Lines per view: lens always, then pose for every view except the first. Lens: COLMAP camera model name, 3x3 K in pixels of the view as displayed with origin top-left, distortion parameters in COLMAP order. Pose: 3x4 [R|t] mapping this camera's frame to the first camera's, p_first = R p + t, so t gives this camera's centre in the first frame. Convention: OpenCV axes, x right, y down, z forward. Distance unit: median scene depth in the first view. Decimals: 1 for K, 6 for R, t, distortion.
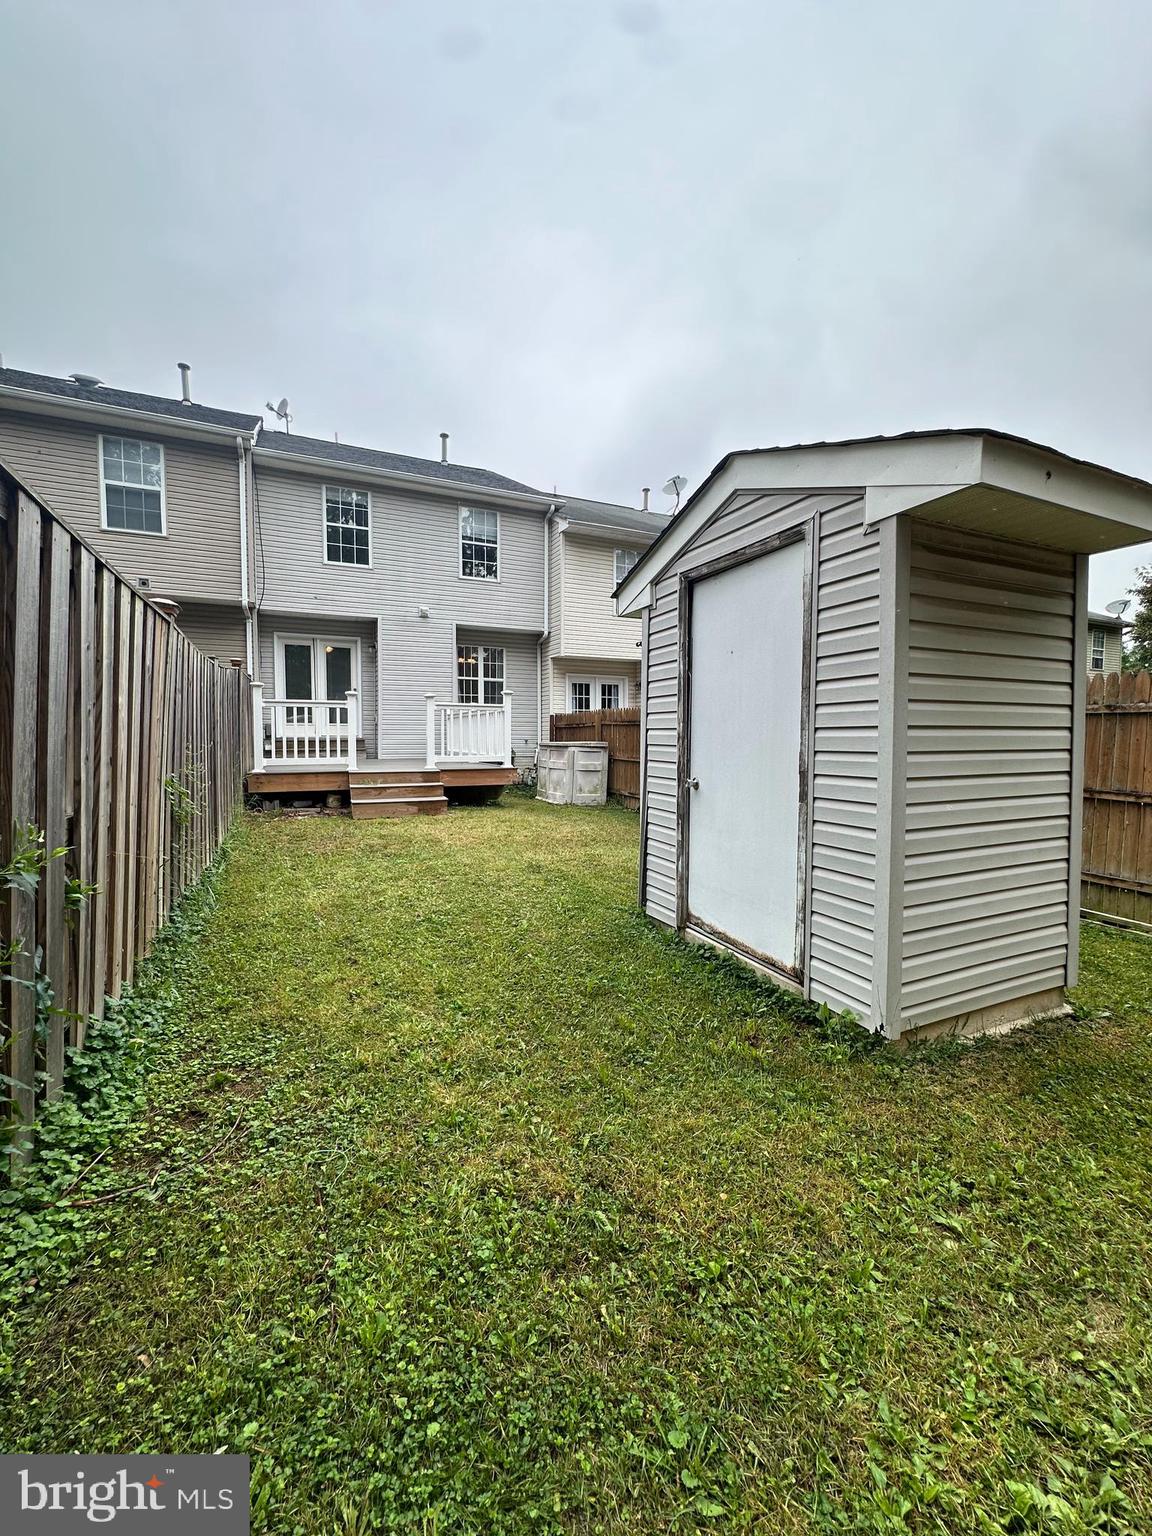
lens RADIAL K [[611.9, 0, 573.7], [0, 611.9, 767.4], [0, 0, 1]] dist [-0.002714, 0.000380]
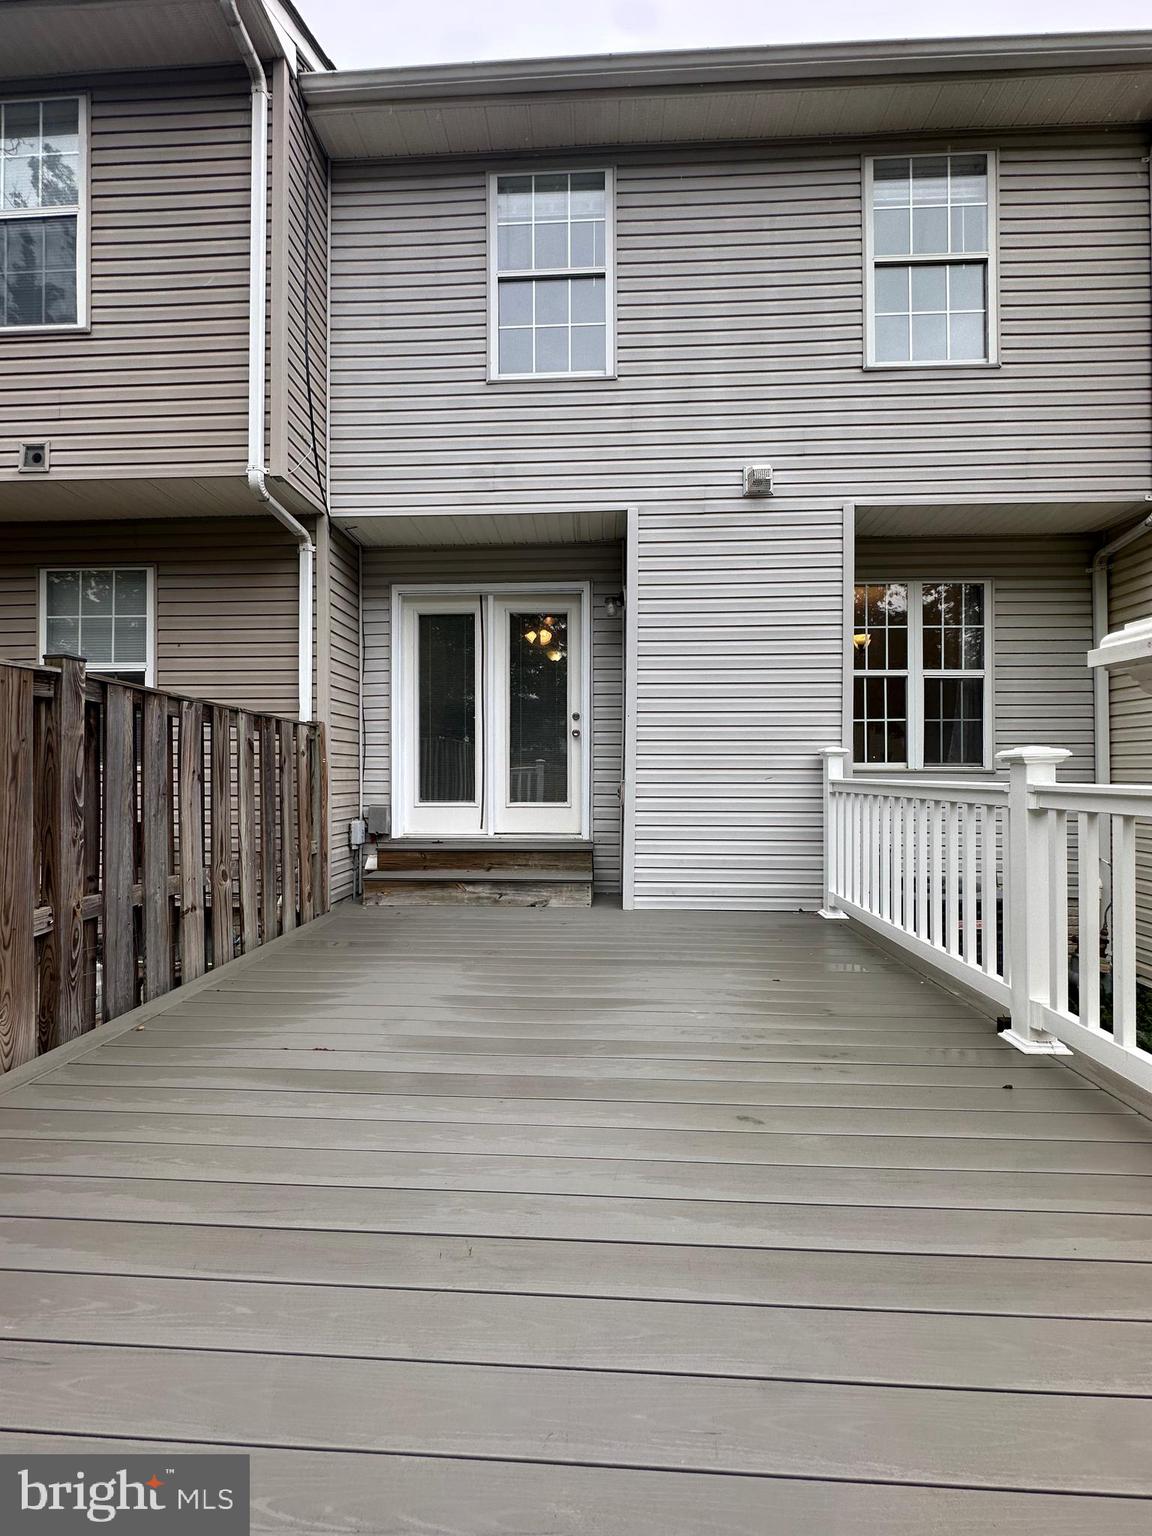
lens RADIAL K [[611.9, 0, 573.7], [0, 611.9, 767.4], [0, 0, 1]] dist [-0.002714, 0.000380]
pose [[0.890277, -0.000710, -0.455418, -0.179212], [-0.022943, 0.998659, -0.046407, -0.076135], [0.454840, 0.051764, 0.889067, 0.652191]]
